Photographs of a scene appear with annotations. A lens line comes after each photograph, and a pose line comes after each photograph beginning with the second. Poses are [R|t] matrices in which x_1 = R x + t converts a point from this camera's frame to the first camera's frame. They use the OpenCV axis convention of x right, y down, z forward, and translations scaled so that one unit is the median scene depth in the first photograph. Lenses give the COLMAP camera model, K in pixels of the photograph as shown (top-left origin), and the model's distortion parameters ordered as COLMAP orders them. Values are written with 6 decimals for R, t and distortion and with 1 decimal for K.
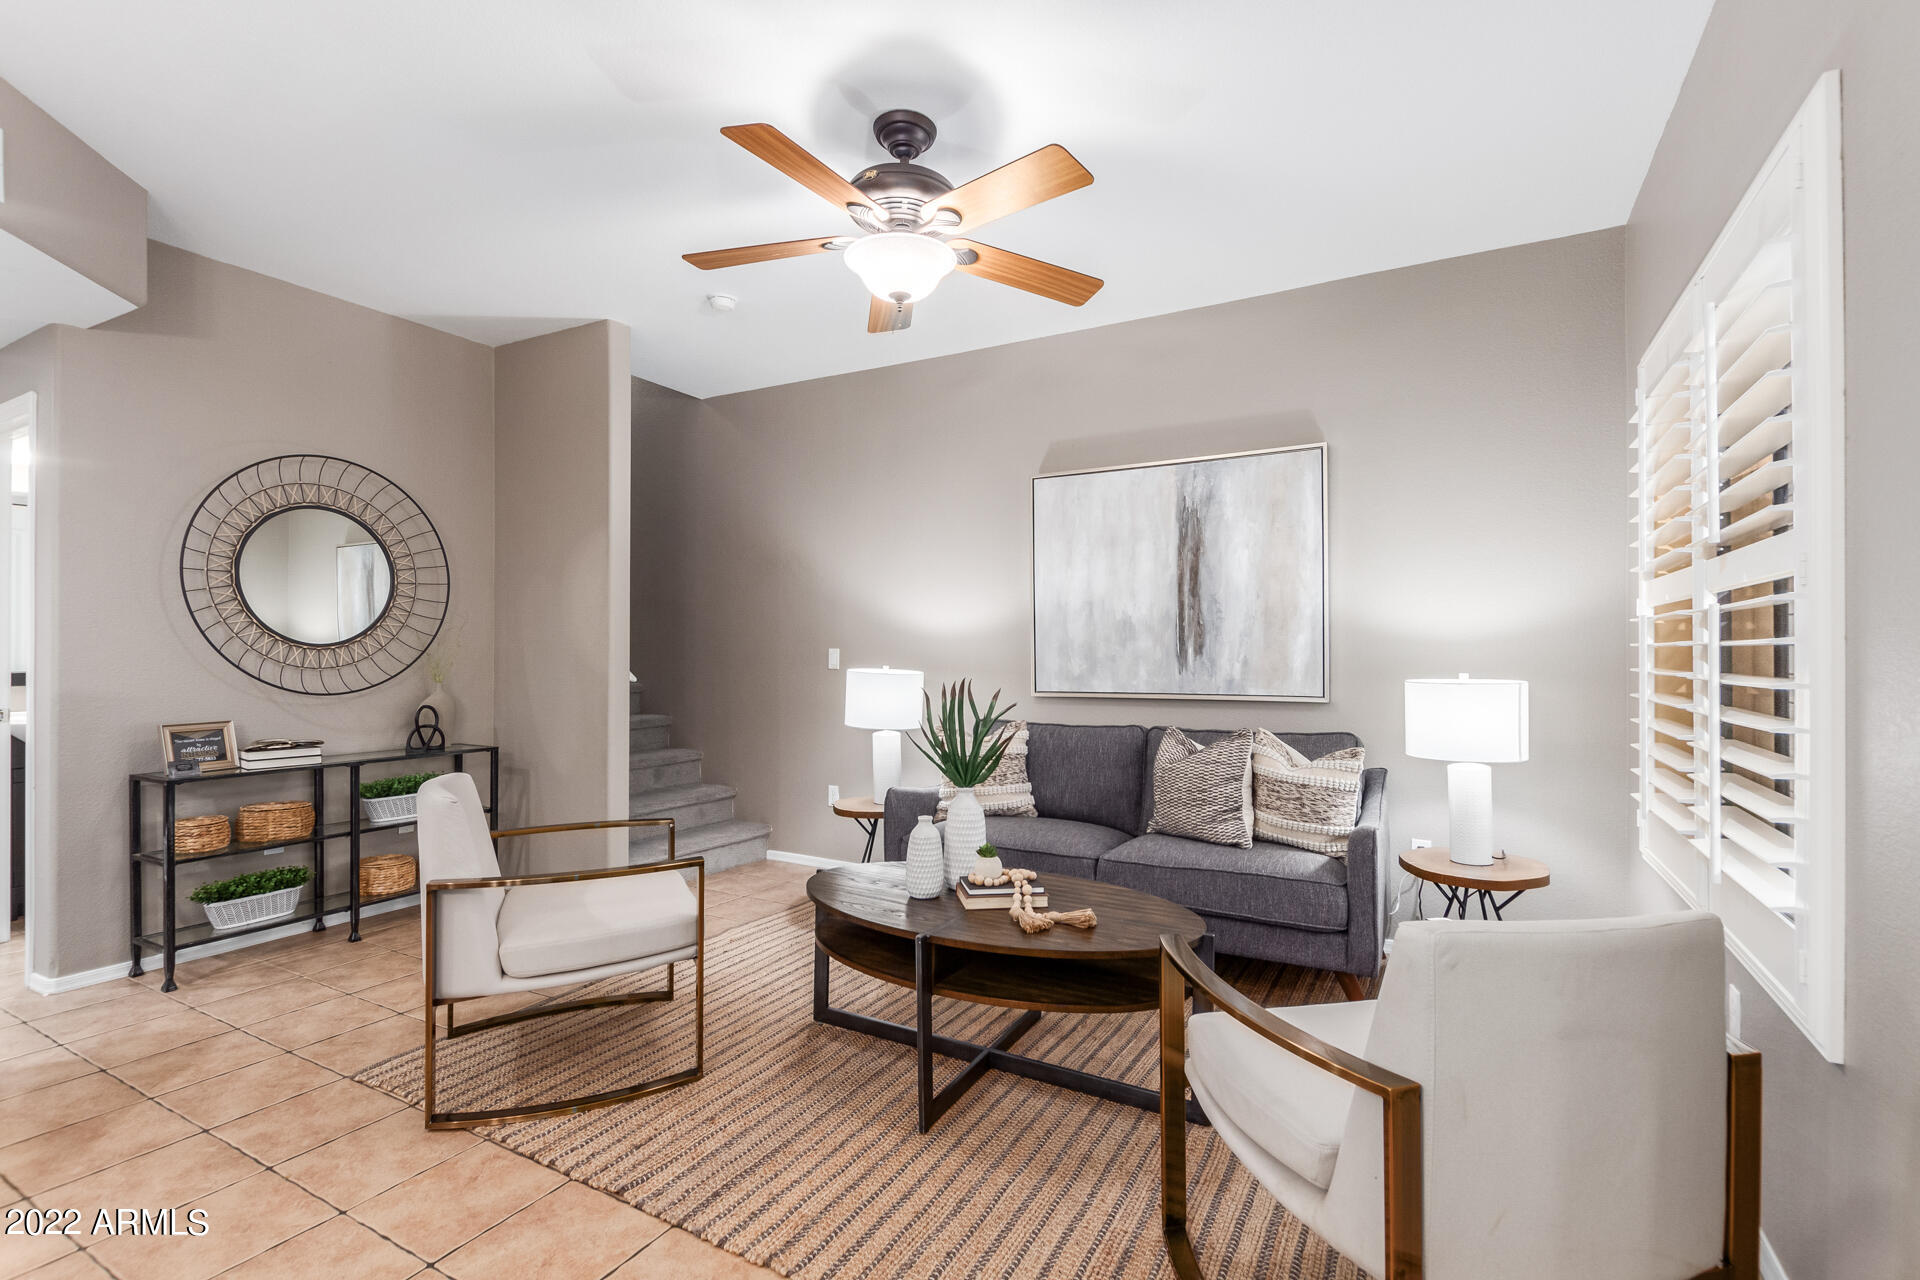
lens RADIAL K [[874.7, 0, 954.9], [0, 874.7, 647.7], [0, 0, 1]] dist [0.001485, 0.000252]
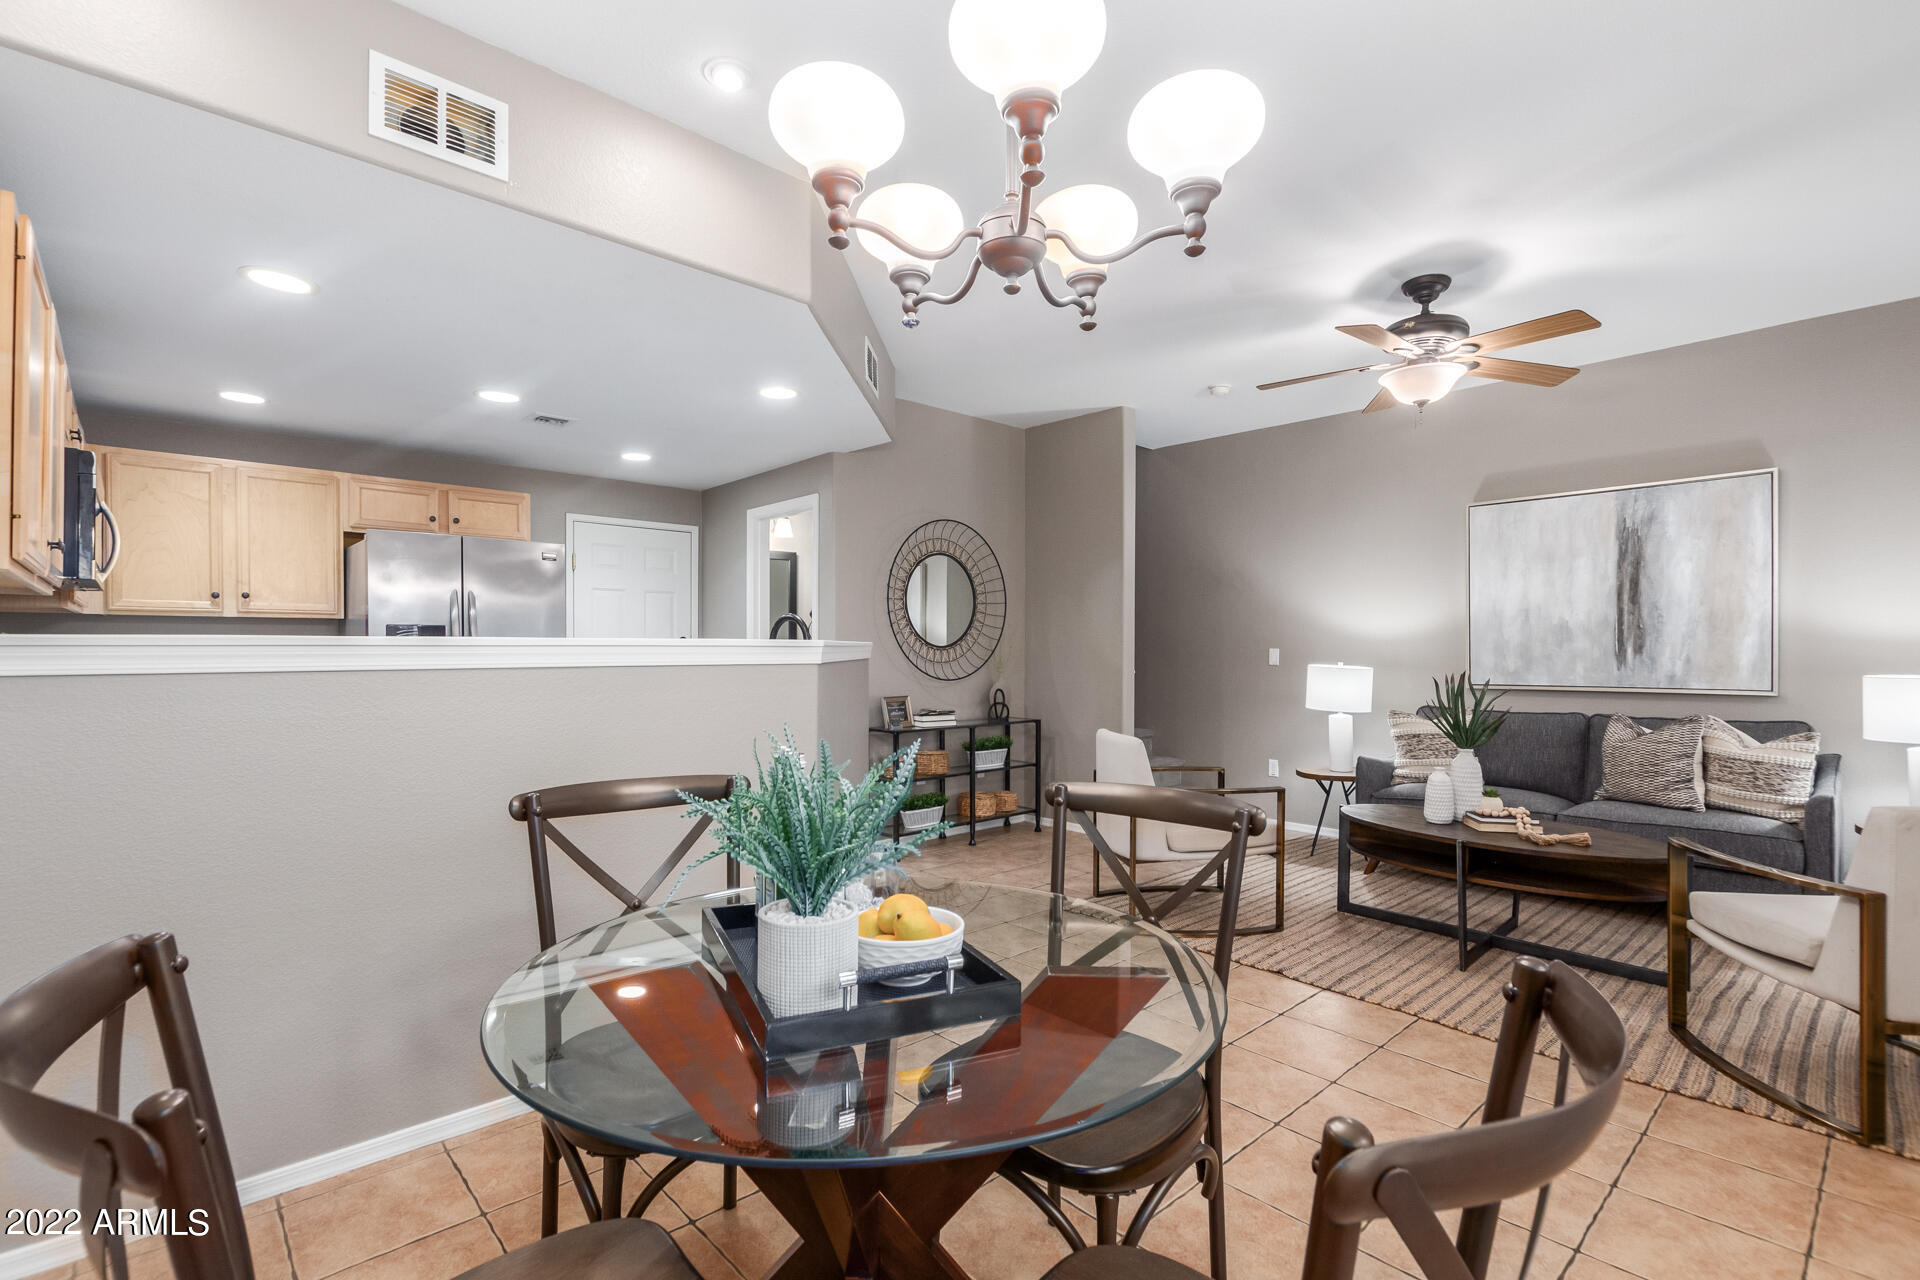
lens RADIAL K [[880.1, 0, 967.6], [0, 880.1, 656.9], [0, 0, 1]] dist [0.001813, -0.000917]
pose [[0.952633, 0.002053, -0.304115, -0.229529], [0.001658, 0.999927, 0.011944, -0.003661], [0.304117, -0.011882, 0.952560, -0.414218]]
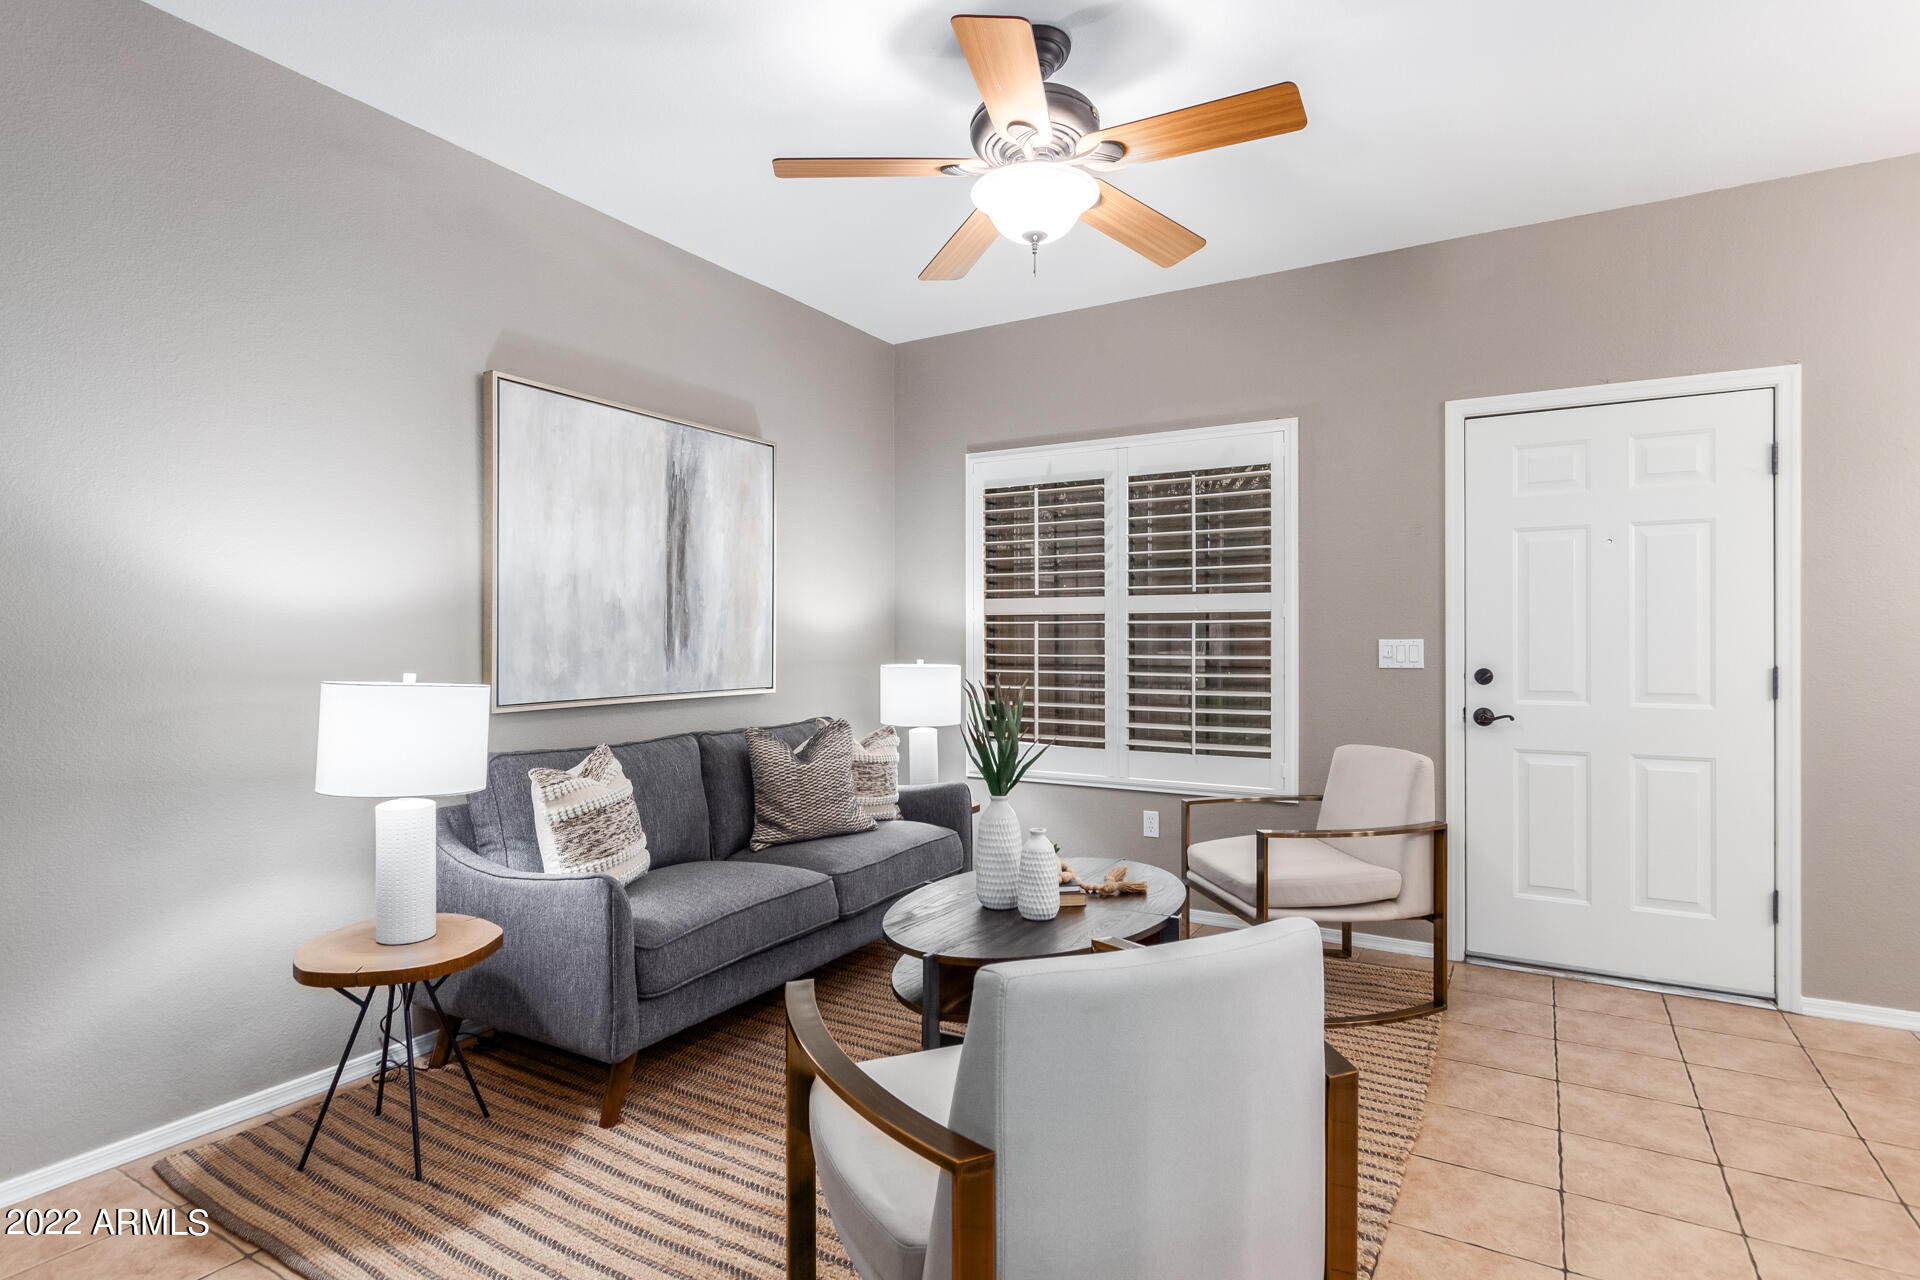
lens RADIAL K [[980.4, 0, 960.0], [0, 980.4, 640.0], [0, 0, 1]] dist [-0.002532, -0.000132]
pose [[0.027453, 0.000407, 0.999623, -0.731583], [-0.004570, 0.999990, -0.000282, -0.000403], [-0.999613, -0.004561, 0.027455, 0.743869]]
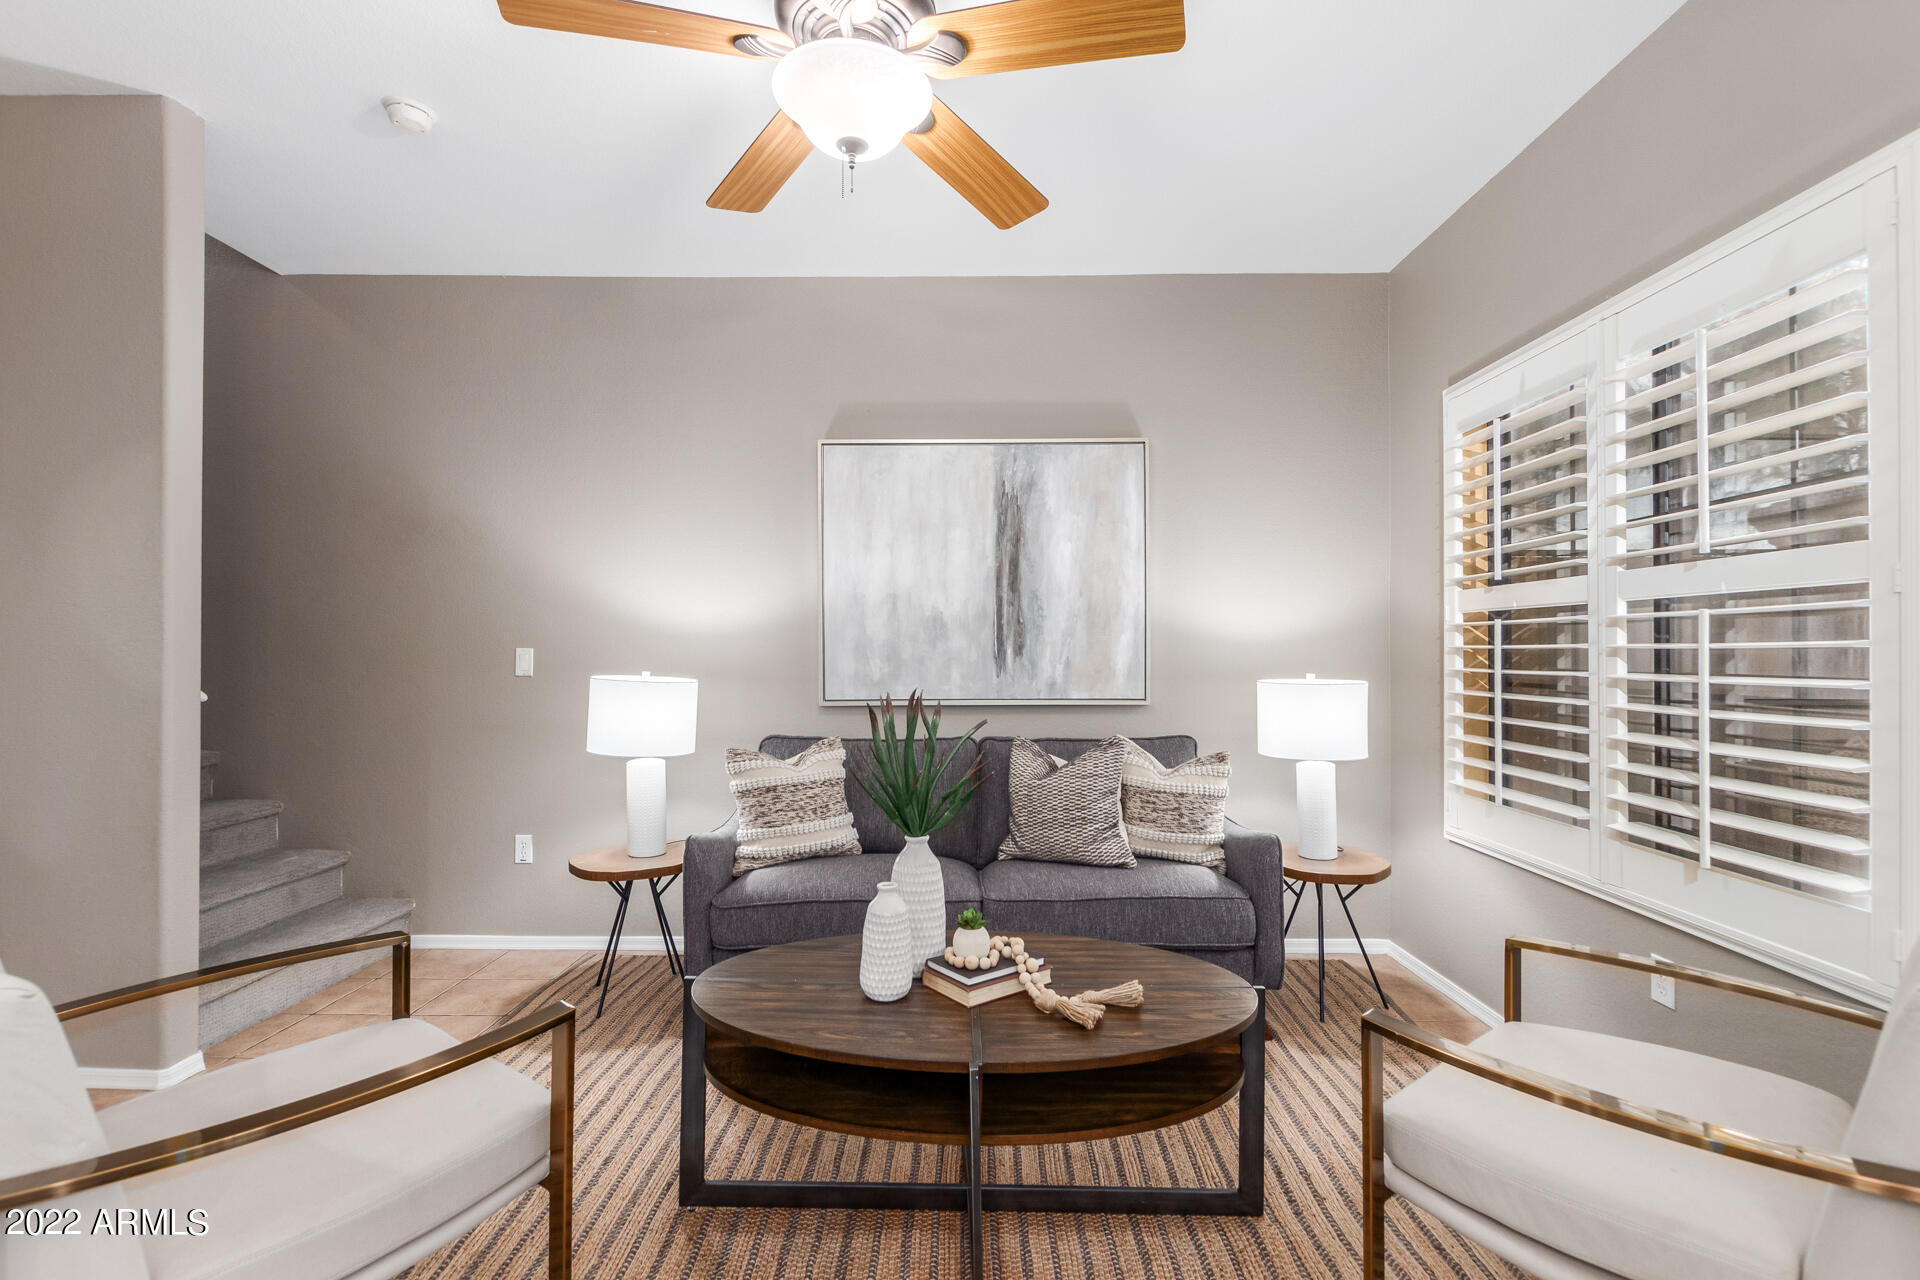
lens RADIAL K [[879.3, 0, 958.9], [0, 879.3, 647.8], [0, 0, 1]] dist [0.001191, 0.000137]
pose [[0.879549, 0.002178, 0.475803, -0.225551], [-0.002329, 0.999997, -0.000271, 0.000044], [-0.475803, -0.000870, 0.879552, 0.237584]]
